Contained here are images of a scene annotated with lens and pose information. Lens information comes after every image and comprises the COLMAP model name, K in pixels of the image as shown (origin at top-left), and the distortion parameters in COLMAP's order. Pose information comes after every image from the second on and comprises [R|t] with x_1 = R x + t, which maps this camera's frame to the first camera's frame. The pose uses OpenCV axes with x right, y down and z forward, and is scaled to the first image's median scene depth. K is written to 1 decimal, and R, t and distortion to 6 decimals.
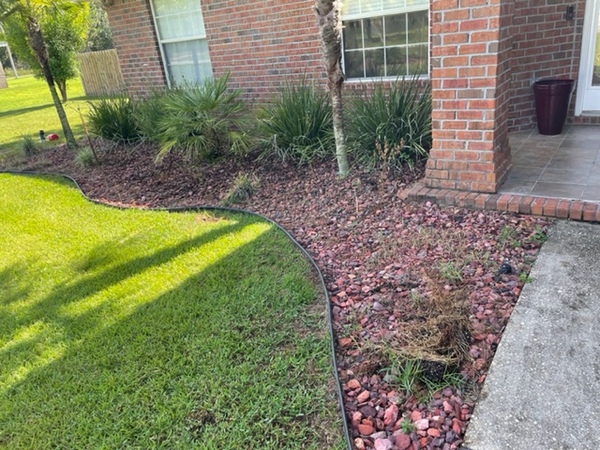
lens RADIAL K [[451.1, 0, 301.6], [0, 451.1, 218.2], [0, 0, 1]] dist [0.099339, -0.122463]
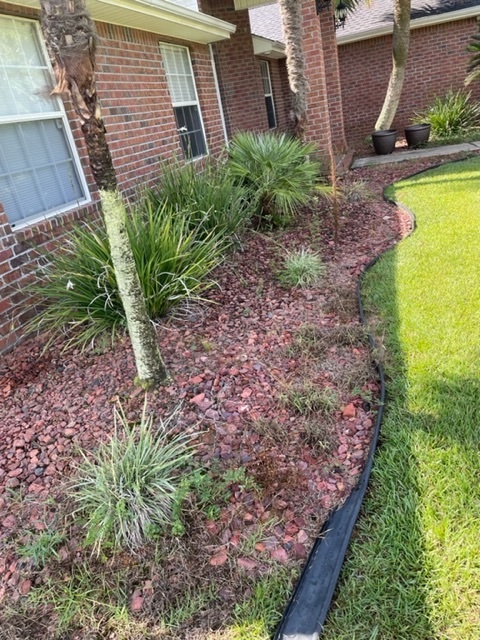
lens RADIAL K [[481.2, 0, 243.1], [0, 481.2, 318.6], [0, 0, 1]] dist [0.099339, -0.122463]
pose [[-0.319335, -0.207421, 0.924663, -1.028076], [0.543327, 0.759371, 0.357982, -0.344421], [-0.776415, 0.616711, -0.129797, 1.216333]]
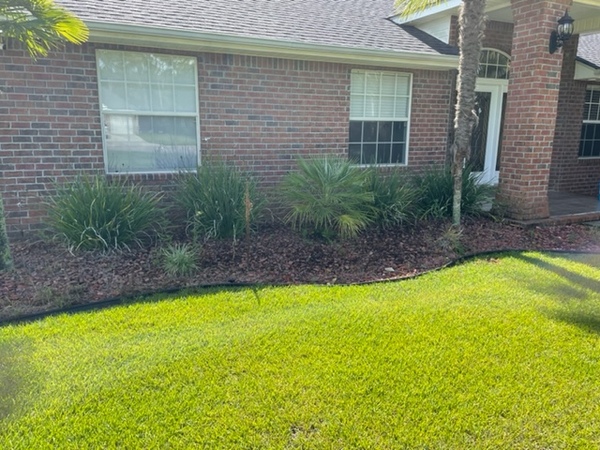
lens RADIAL K [[451.1, 0, 301.6], [0, 451.1, 218.2], [0, 0, 1]] dist [0.099339, -0.122463]
pose [[0.489229, -0.054602, 0.870444, -0.998575], [0.266774, 0.959571, -0.089747, -0.089053], [-0.830353, 0.276119, 0.484017, 0.536974]]
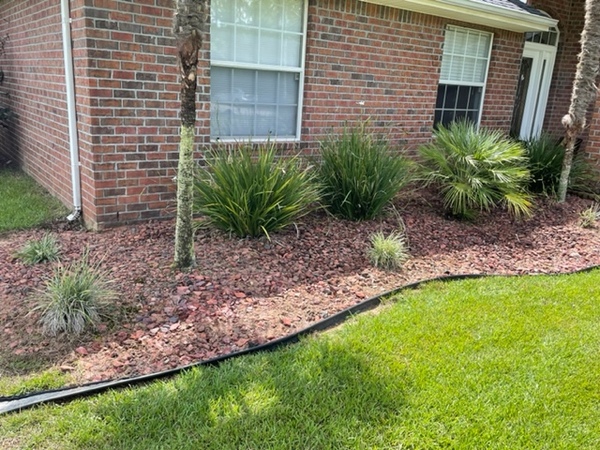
lens RADIAL K [[505.7, 0, 298.3], [0, 505.7, 225.3], [0, 0, 1]] dist [0.106421, -0.142563]
pose [[0.283149, -0.127118, 0.950614, -1.146368], [0.276274, 0.959974, 0.046079, -0.231442], [-0.918422, 0.249583, 0.306935, 0.937716]]
